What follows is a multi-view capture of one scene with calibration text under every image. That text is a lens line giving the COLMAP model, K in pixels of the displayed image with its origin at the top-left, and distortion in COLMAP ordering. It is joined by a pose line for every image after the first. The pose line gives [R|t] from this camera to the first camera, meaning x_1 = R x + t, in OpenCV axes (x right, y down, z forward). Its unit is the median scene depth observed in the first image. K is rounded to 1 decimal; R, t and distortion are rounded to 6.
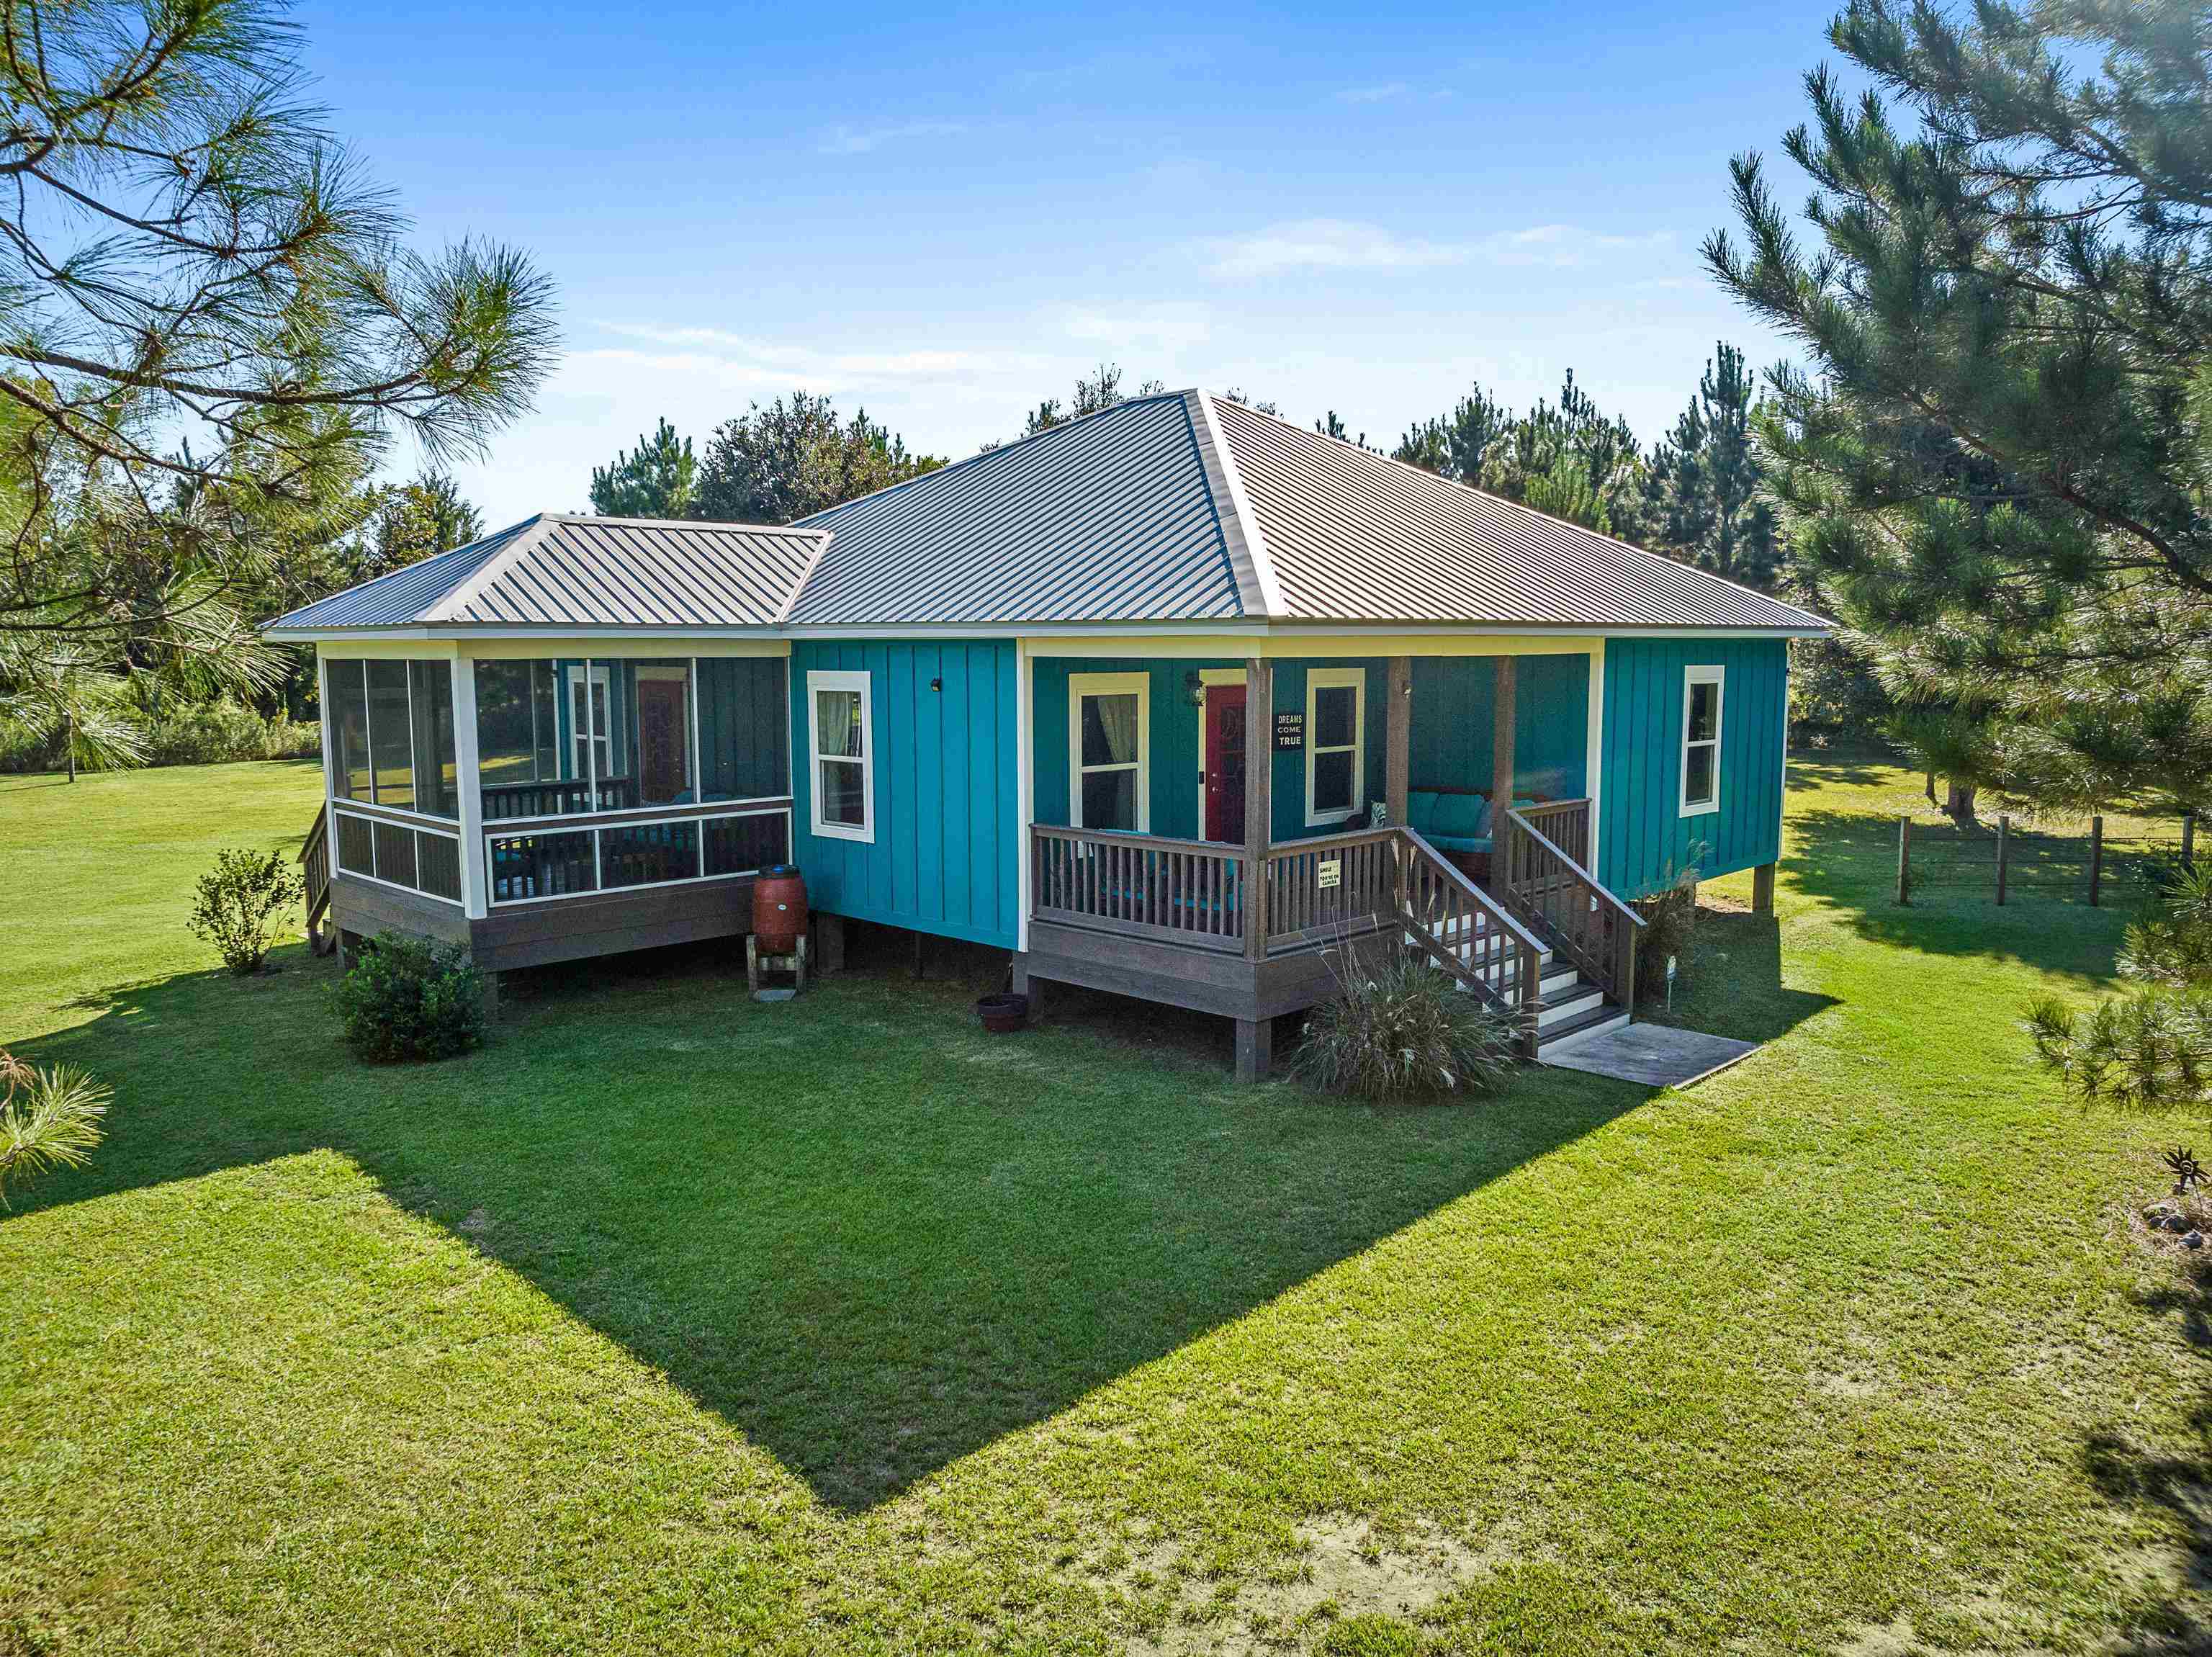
lens RADIAL K [[1547.0, 0, 1108.5], [0, 1547.0, 823.7], [0, 0, 1]] dist [-0.049344, 0.018388]
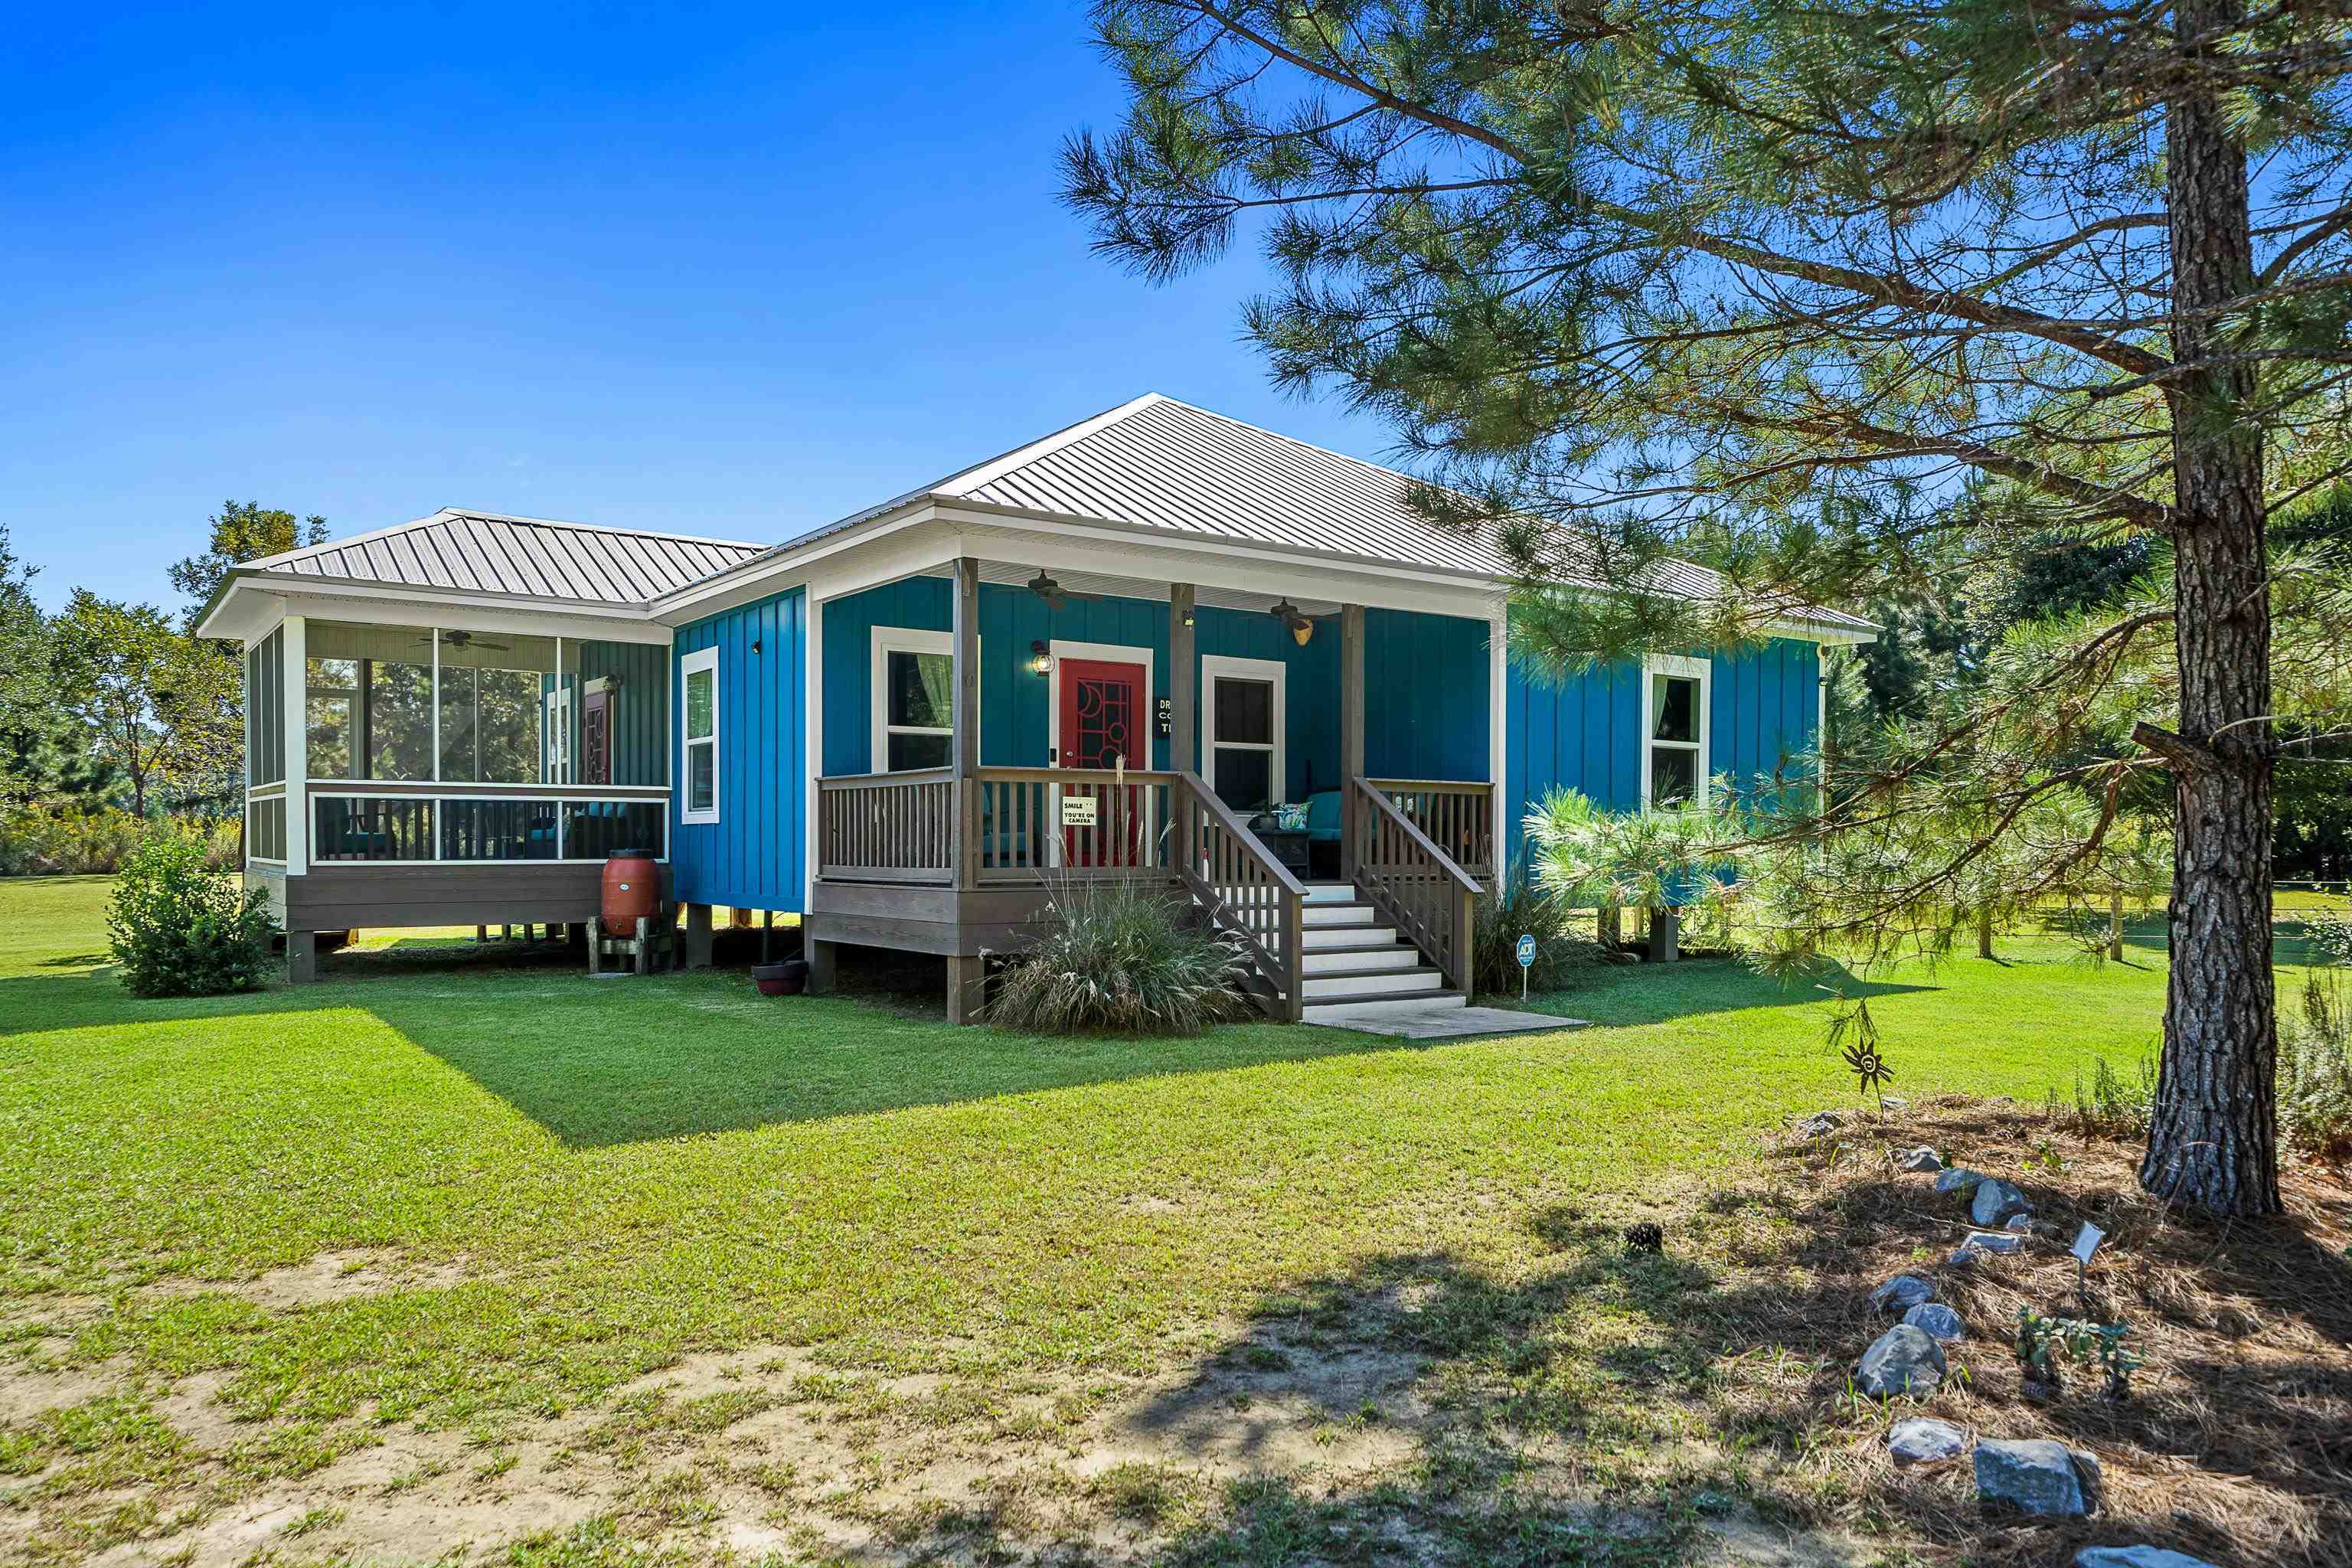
lens RADIAL K [[1602.7, 0, 1171.3], [0, 1602.7, 848.3], [0, 0, 1]] dist [-0.008000, -0.001718]
pose [[0.984569, 0.006593, -0.174874, 0.300964], [-0.025725, 0.993887, -0.107365, 0.128538], [0.173097, 0.110206, 0.978719, 0.072475]]
